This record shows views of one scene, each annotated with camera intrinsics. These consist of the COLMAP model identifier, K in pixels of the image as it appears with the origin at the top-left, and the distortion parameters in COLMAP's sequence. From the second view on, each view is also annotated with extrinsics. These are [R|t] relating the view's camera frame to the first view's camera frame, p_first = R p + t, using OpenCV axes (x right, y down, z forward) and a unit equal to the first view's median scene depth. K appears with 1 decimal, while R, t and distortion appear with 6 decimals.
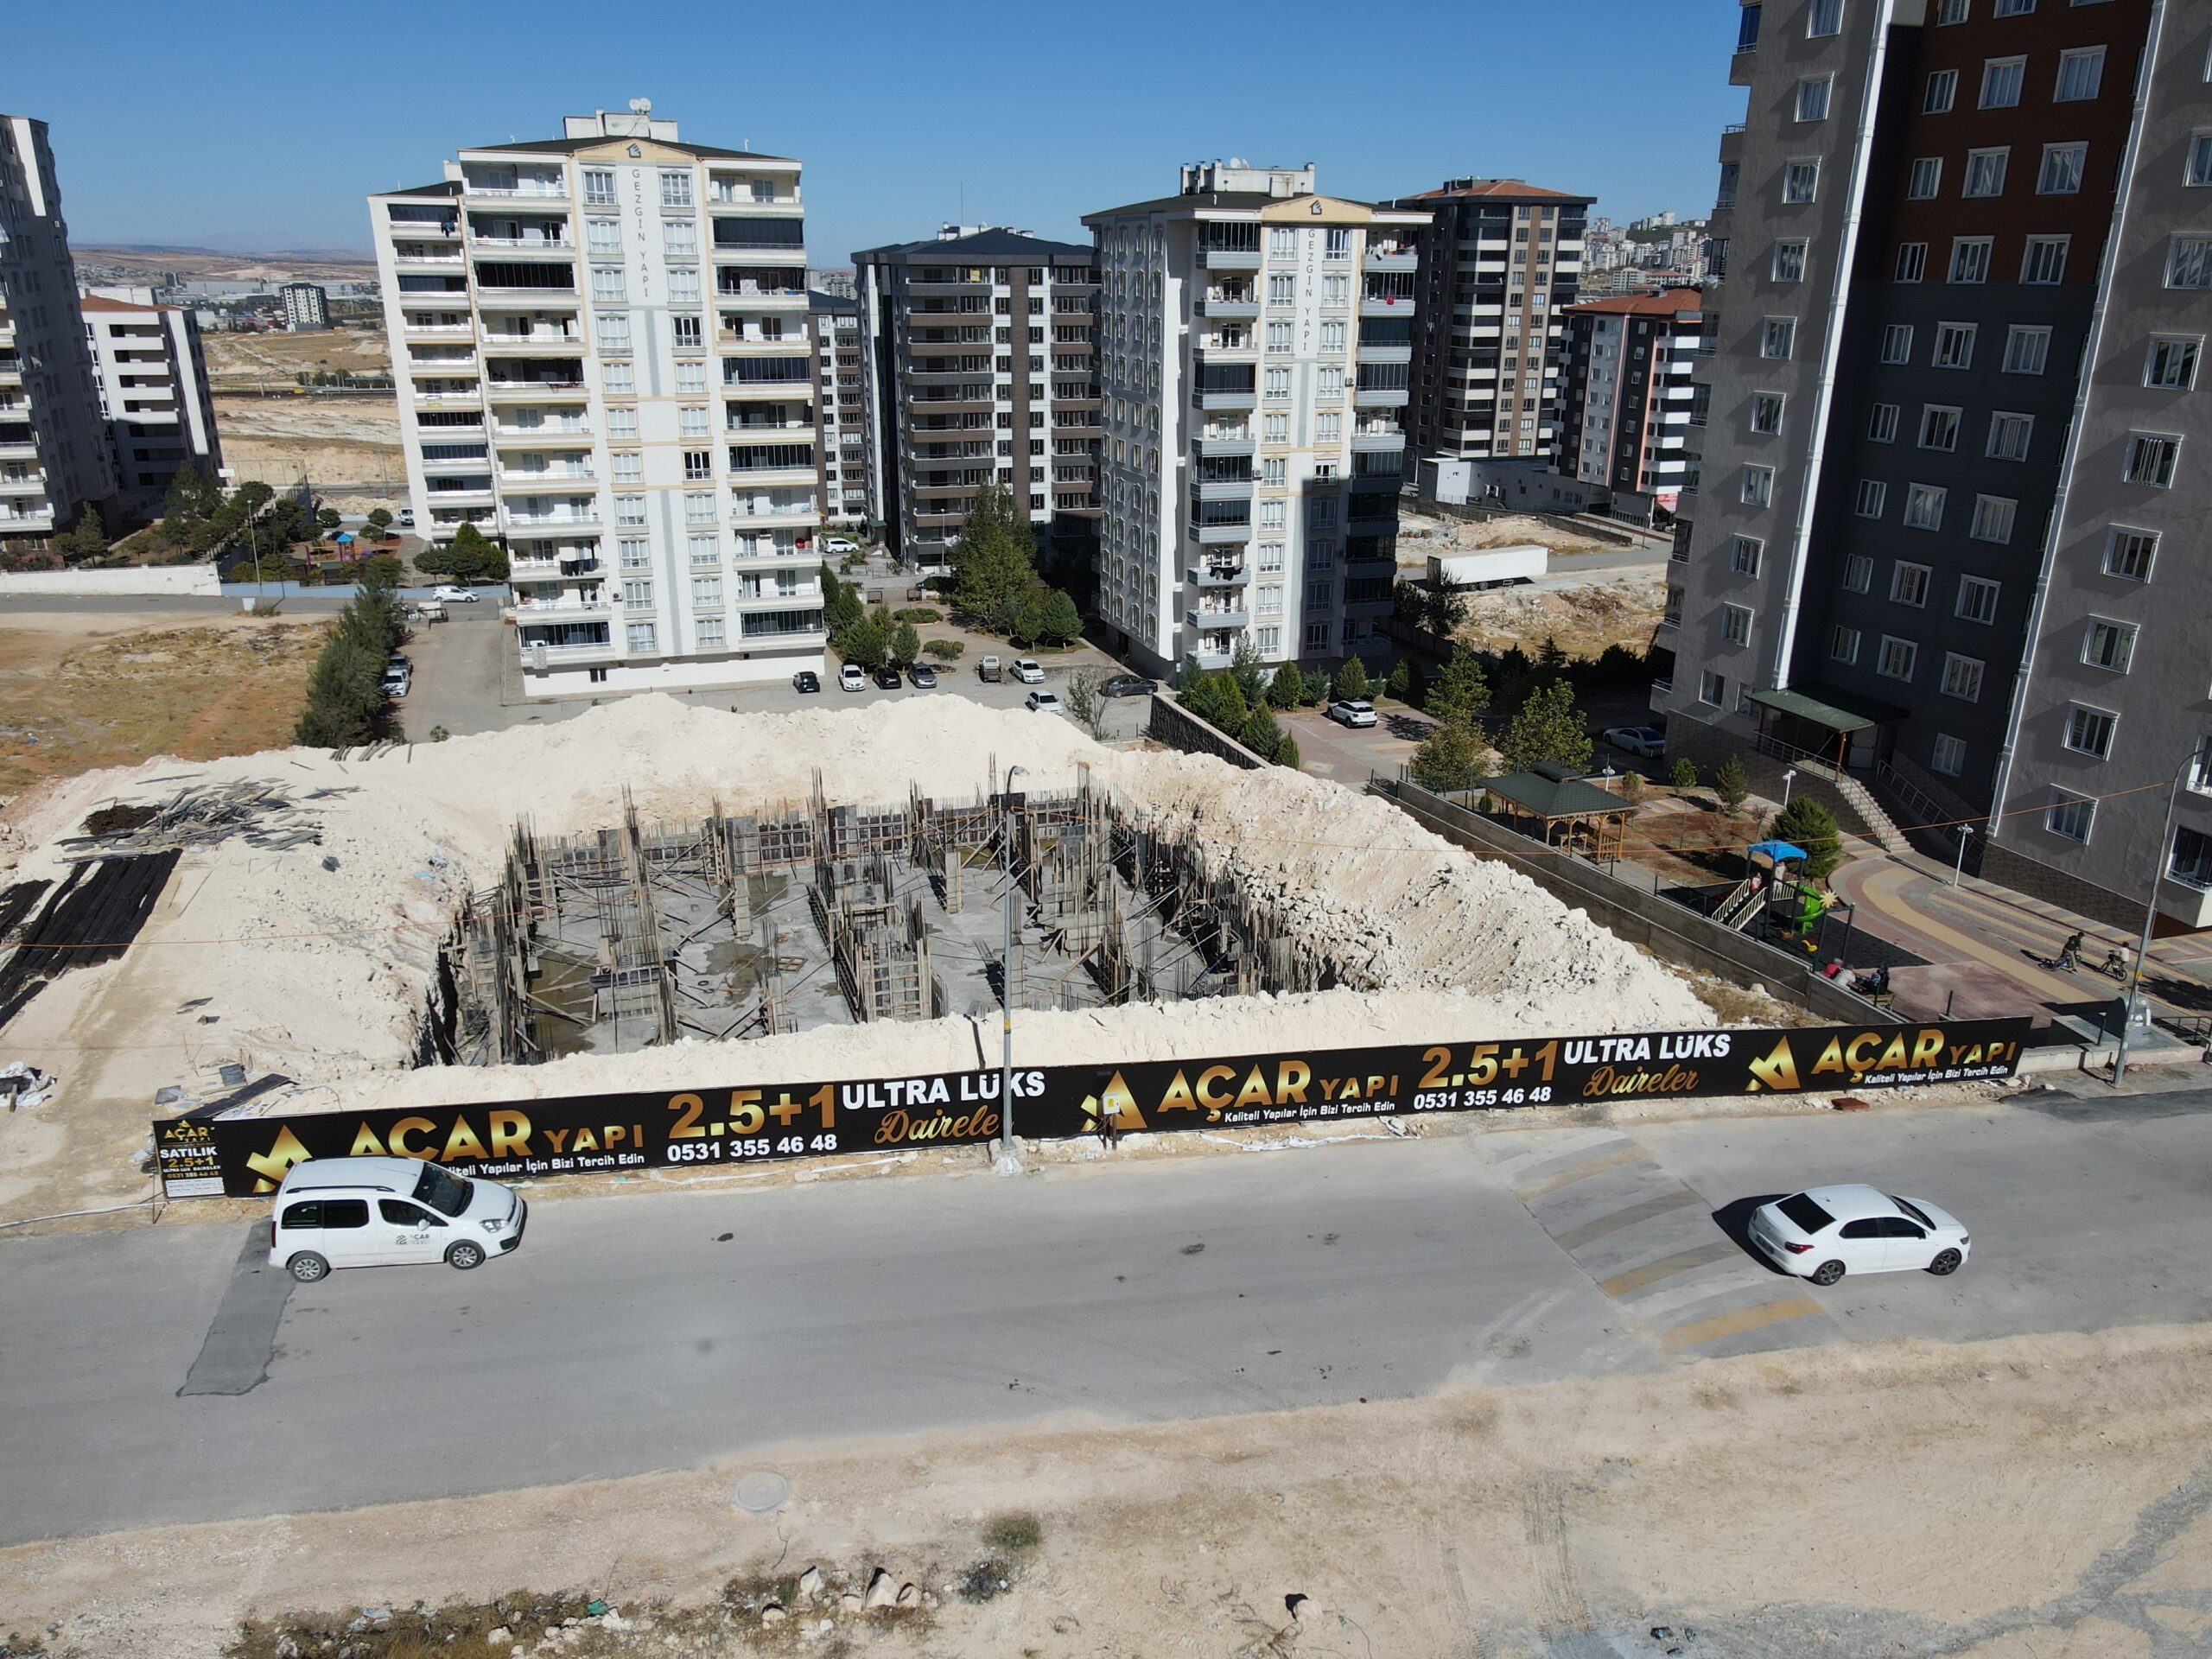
lens RADIAL K [[1610.6, 0, 1111.1], [0, 1610.6, 833.3], [0, 0, 1]] dist [0.013813, 0.011338]
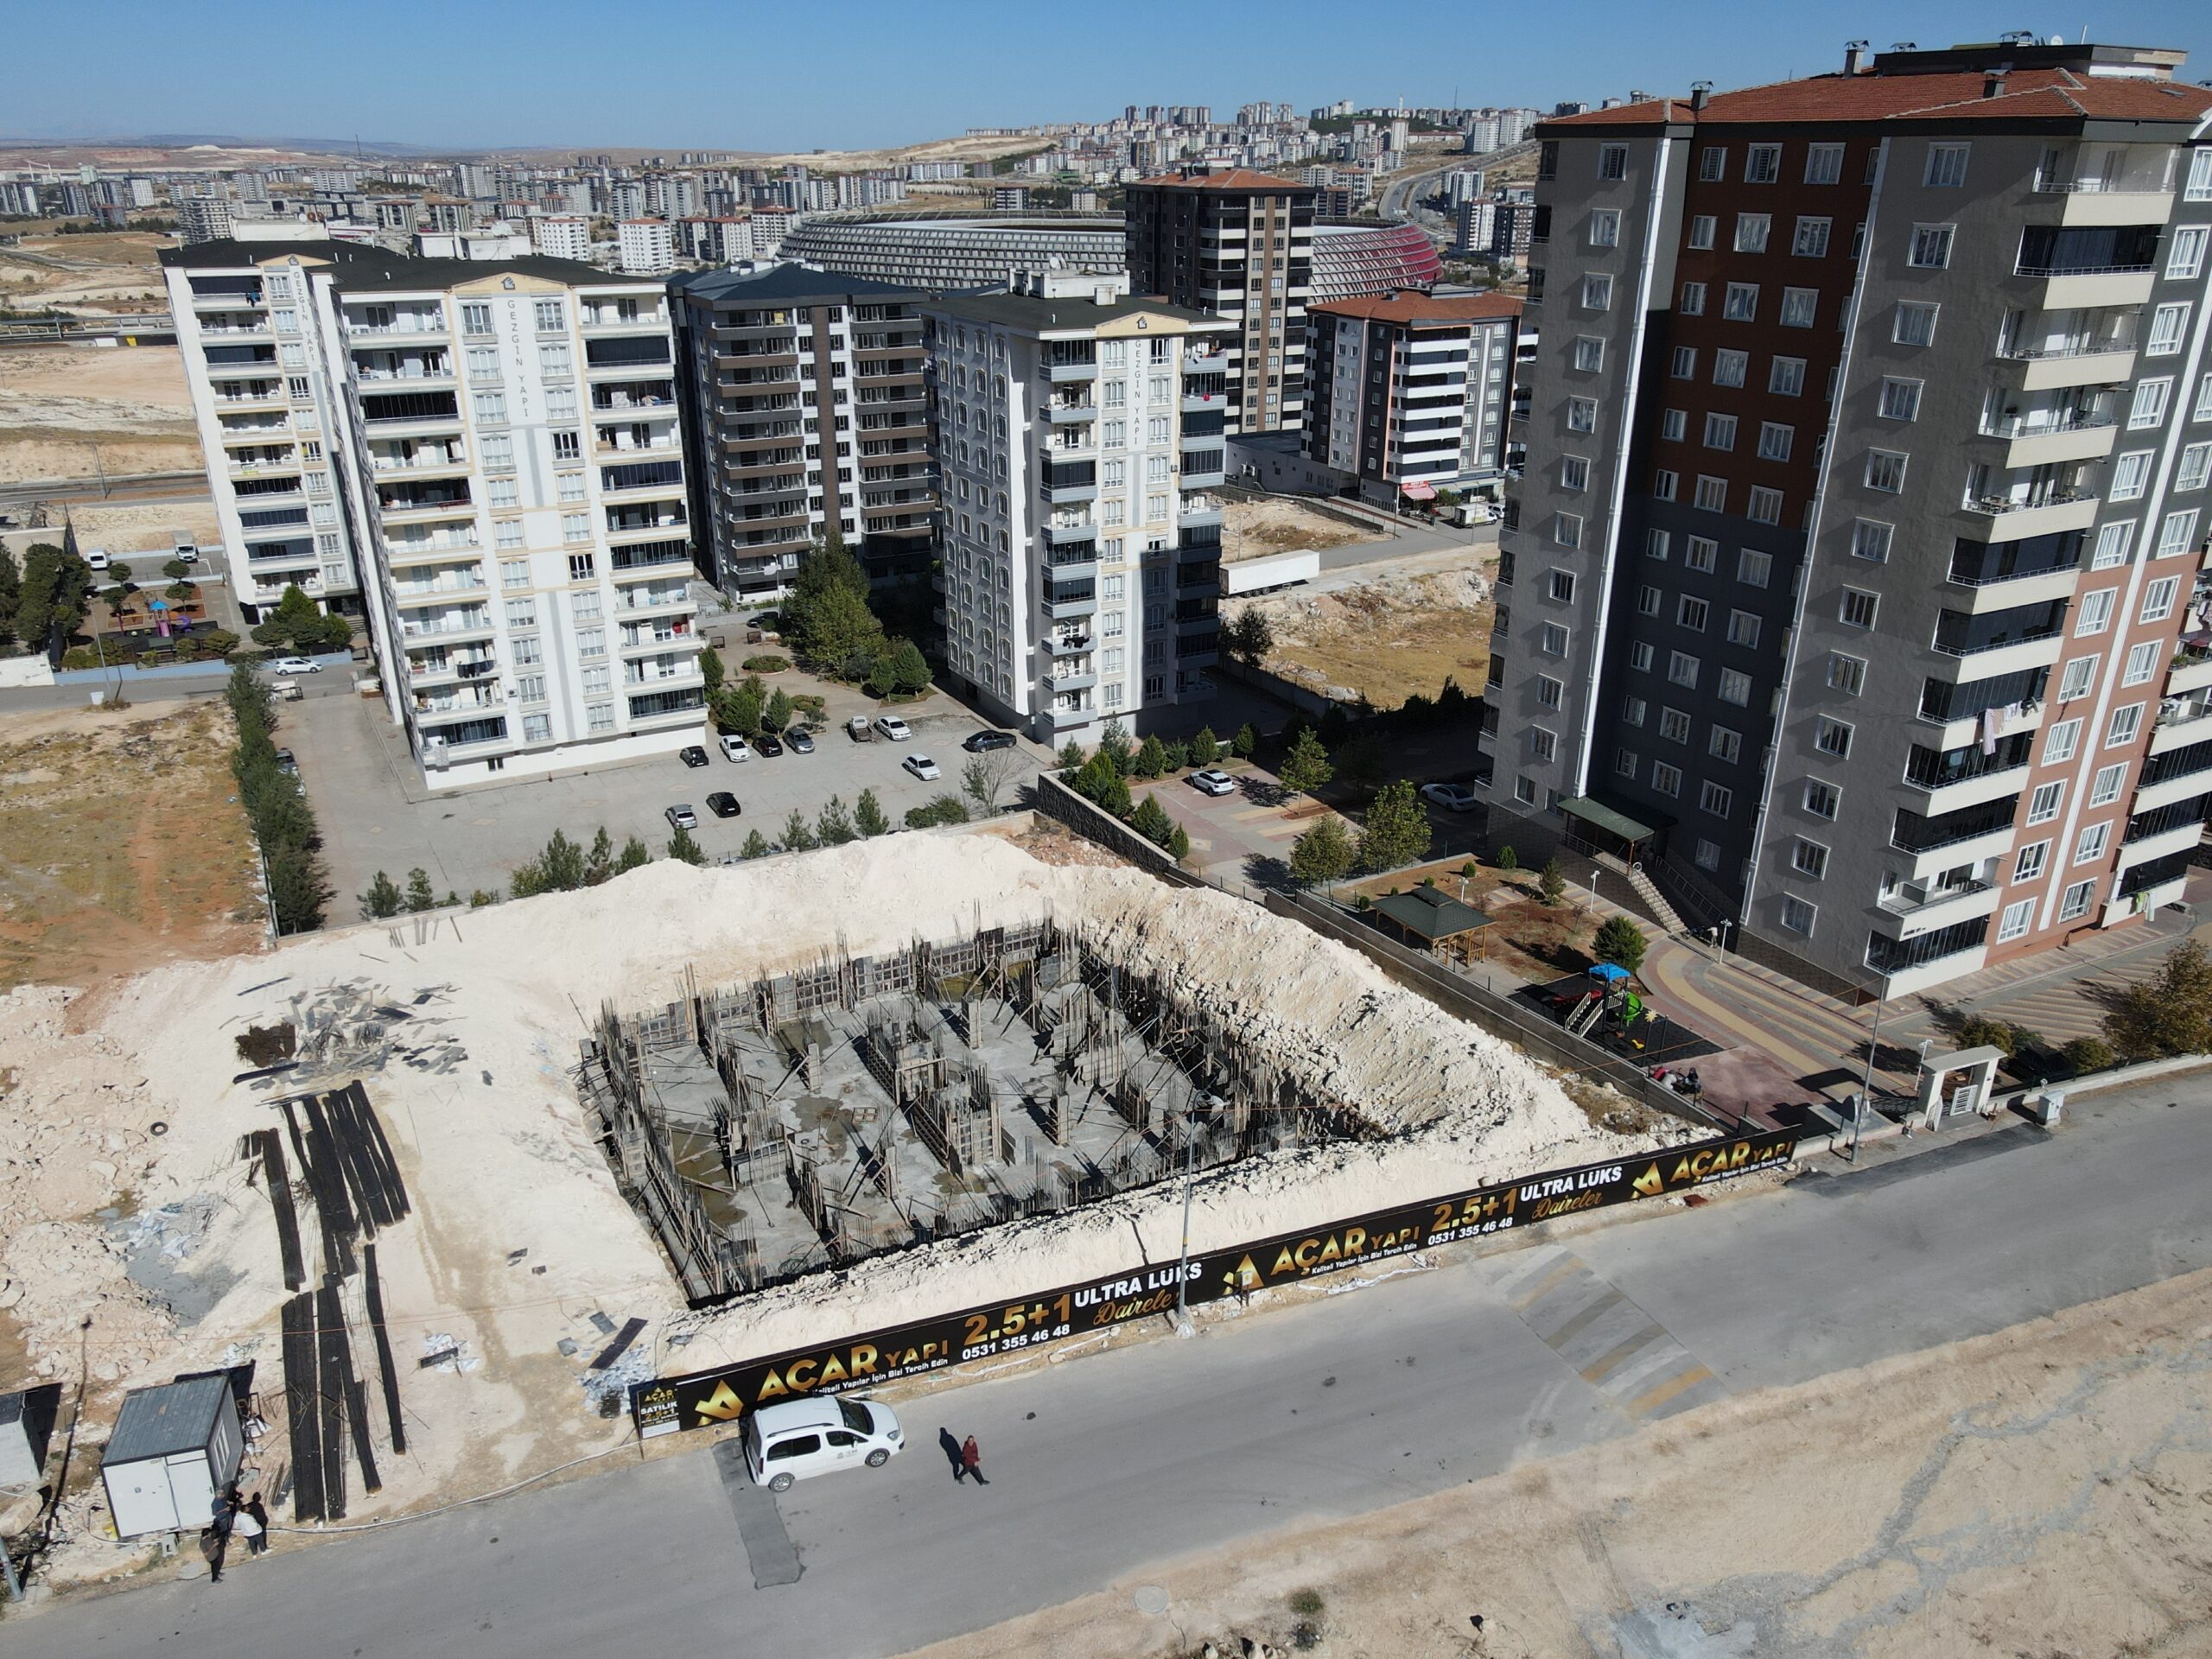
lens RADIAL K [[1610.6, 0, 1110.1], [0, 1610.6, 834.5], [0, 0, 1]] dist [0.013813, 0.011338]
pose [[0.983726, -0.073978, 0.163742, -0.173672], [0.063241, 0.995551, 0.069848, -0.180504], [-0.168181, -0.058356, 0.984027, -0.211739]]
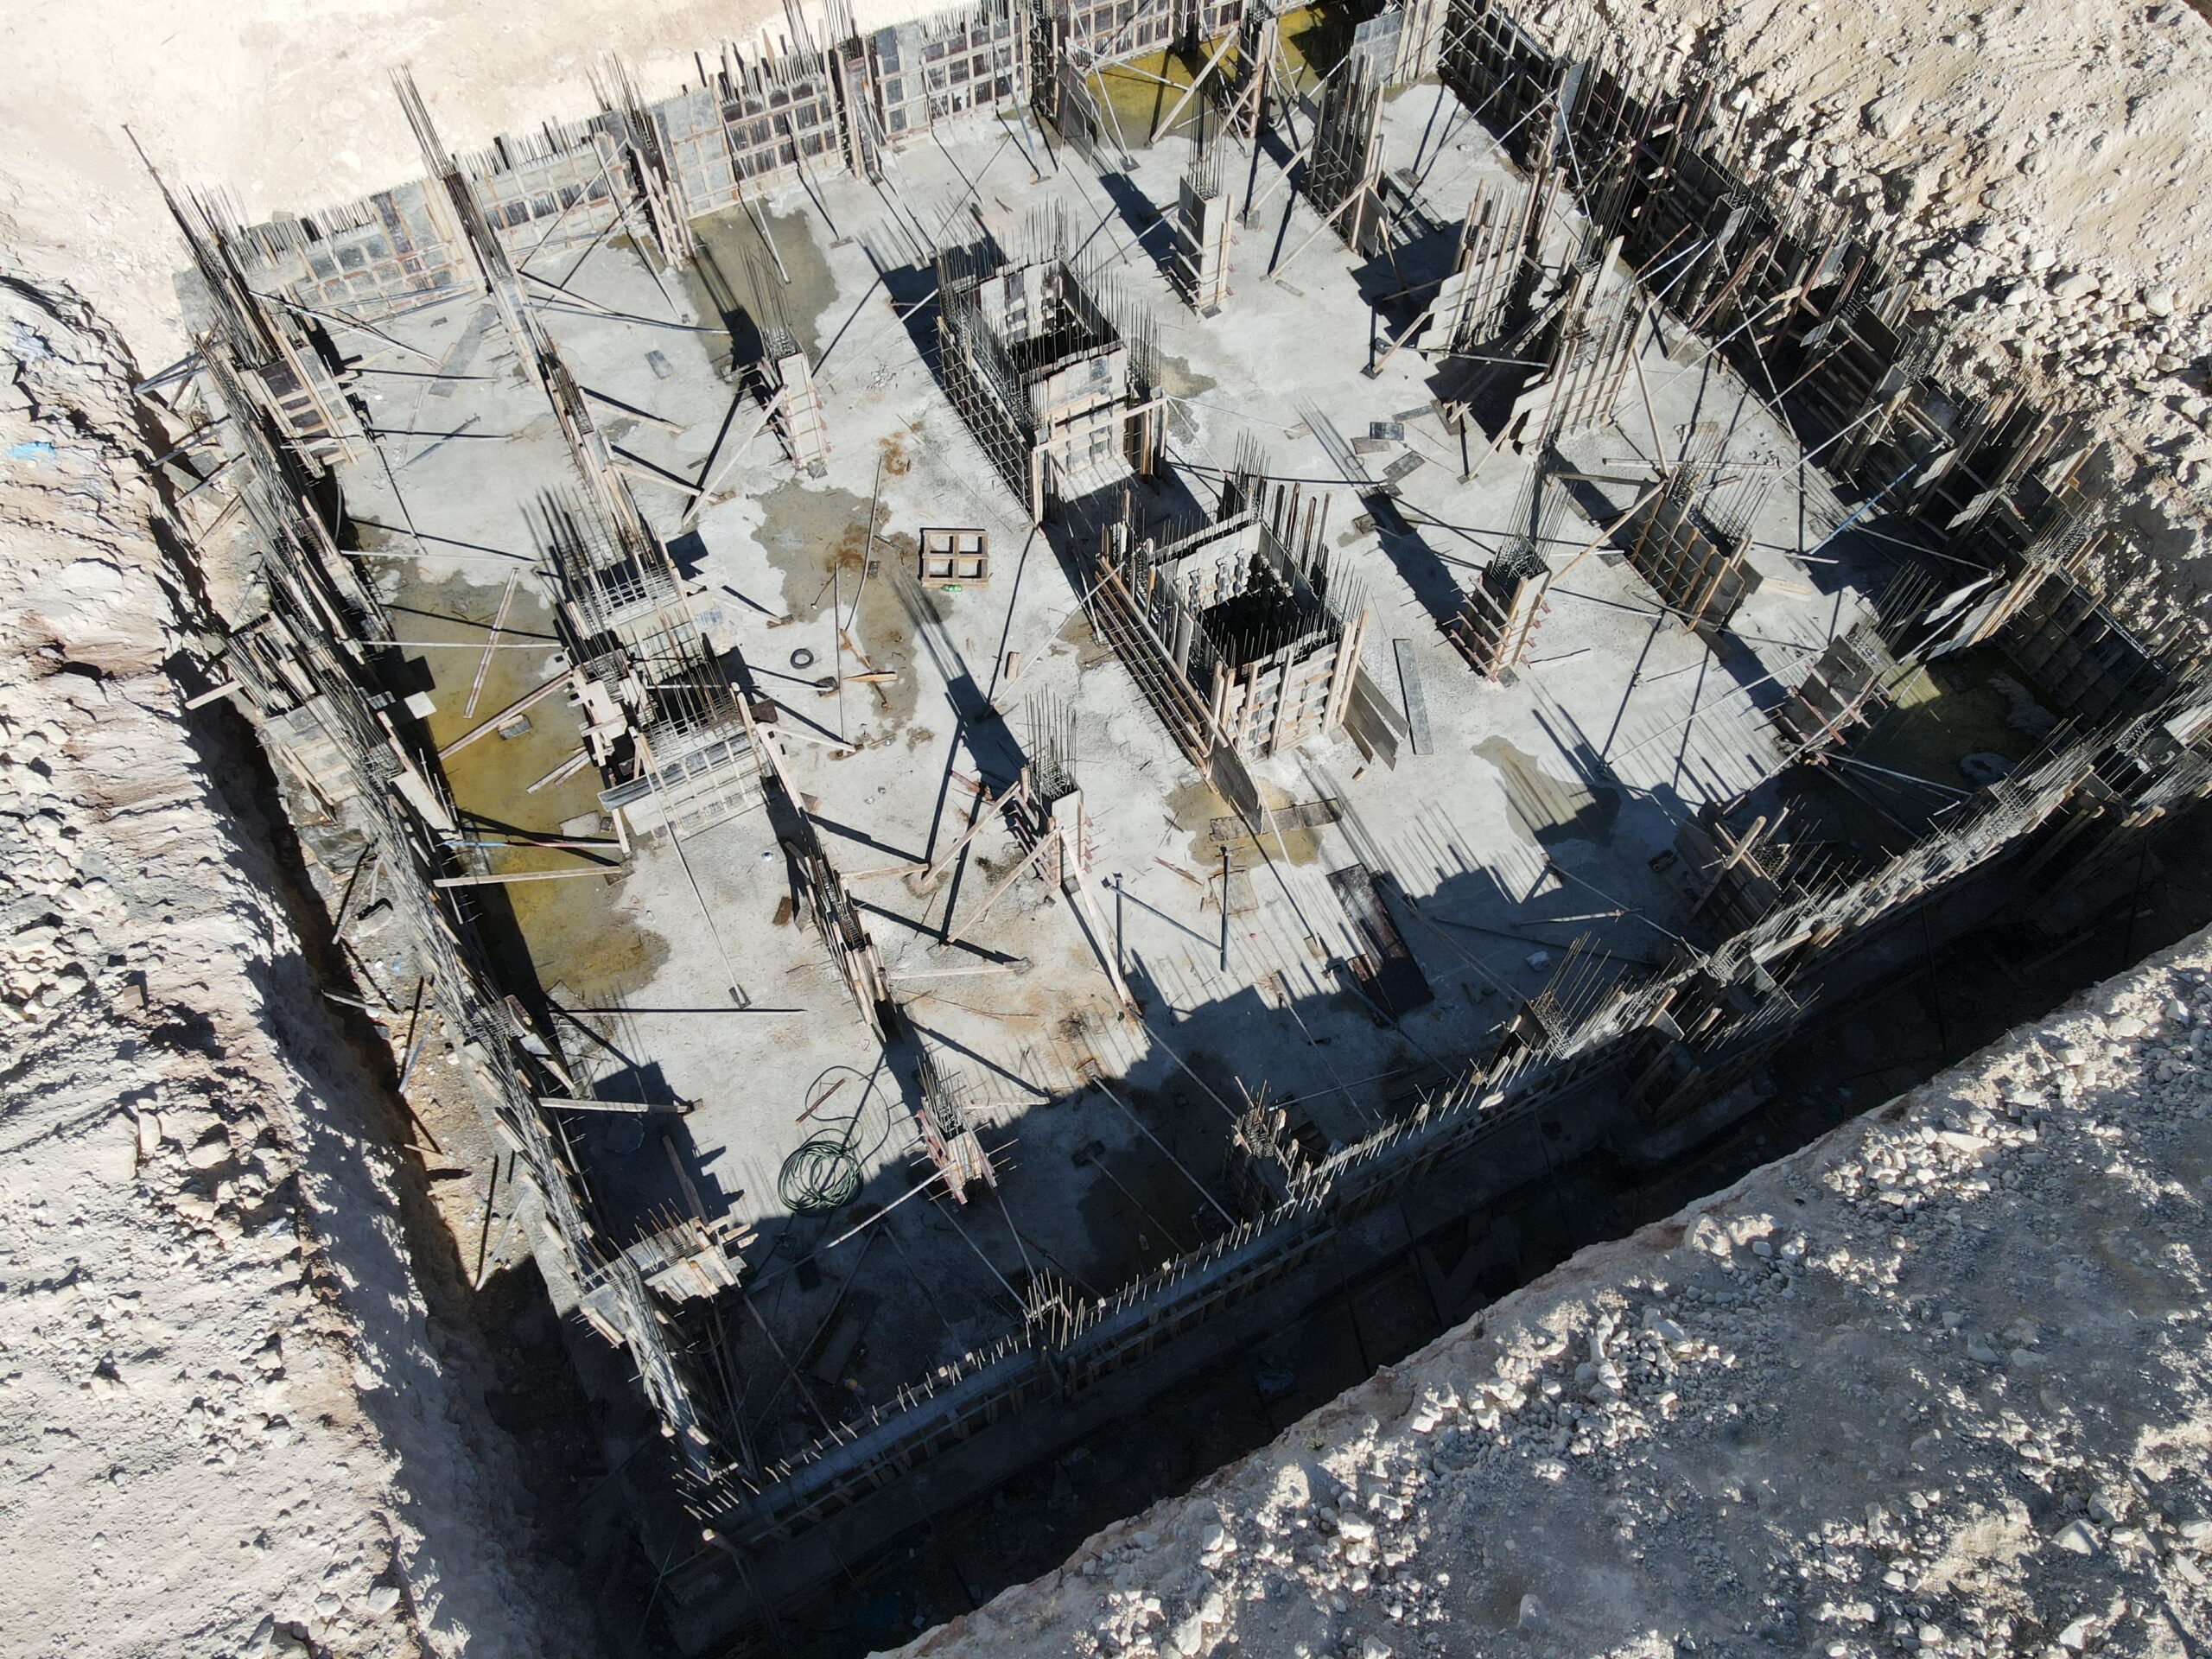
lens RADIAL K [[1610.6, 0, 1109.0], [0, 1610.6, 836.0], [0, 0, 1]] dist [0.013813, 0.011338]
pose [[0.984207, -0.152351, 0.090138, -0.180775], [0.055035, 0.747315, 0.662187, -0.142549], [-0.168246, -0.646768, 0.743898, 0.509454]]
